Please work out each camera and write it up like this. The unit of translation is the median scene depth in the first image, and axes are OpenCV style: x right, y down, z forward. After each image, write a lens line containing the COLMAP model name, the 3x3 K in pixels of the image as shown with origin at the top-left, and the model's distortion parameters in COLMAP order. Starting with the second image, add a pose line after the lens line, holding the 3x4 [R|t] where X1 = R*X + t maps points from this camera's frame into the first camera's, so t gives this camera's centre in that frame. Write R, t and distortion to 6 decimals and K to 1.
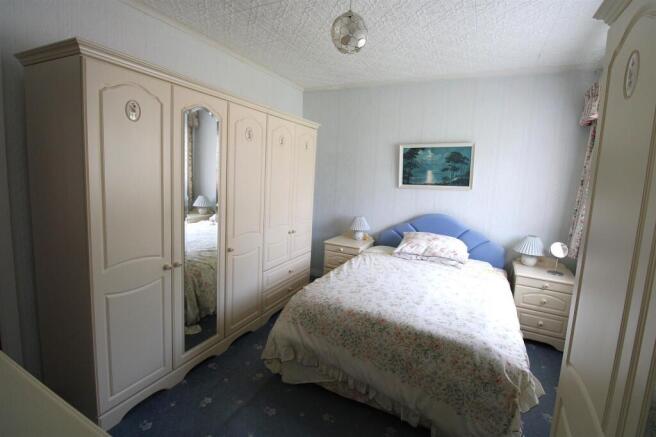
lens RADIAL K [[303.4, 0, 331.0], [0, 303.4, 214.2], [0, 0, 1]] dist [-0.009004, -0.009125]
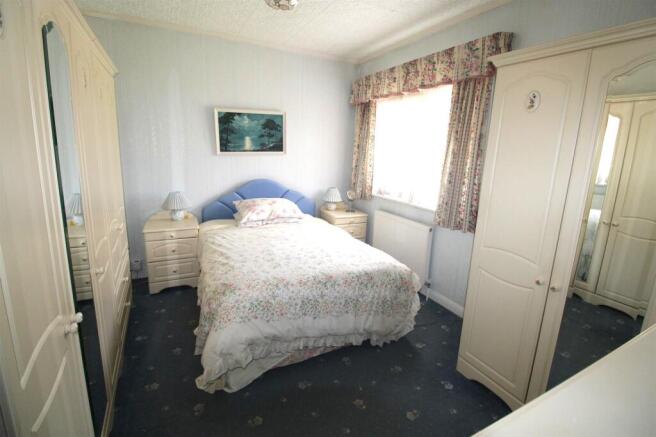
lens RADIAL K [[303.4, 0, 329.5], [0, 303.4, 217.6], [0, 0, 1]] dist [-0.009004, -0.009125]
pose [[0.589384, -0.208071, 0.780598, -0.369471], [0.099631, 0.977607, 0.185359, -0.043233], [-0.801686, -0.031476, 0.596916, 0.181787]]
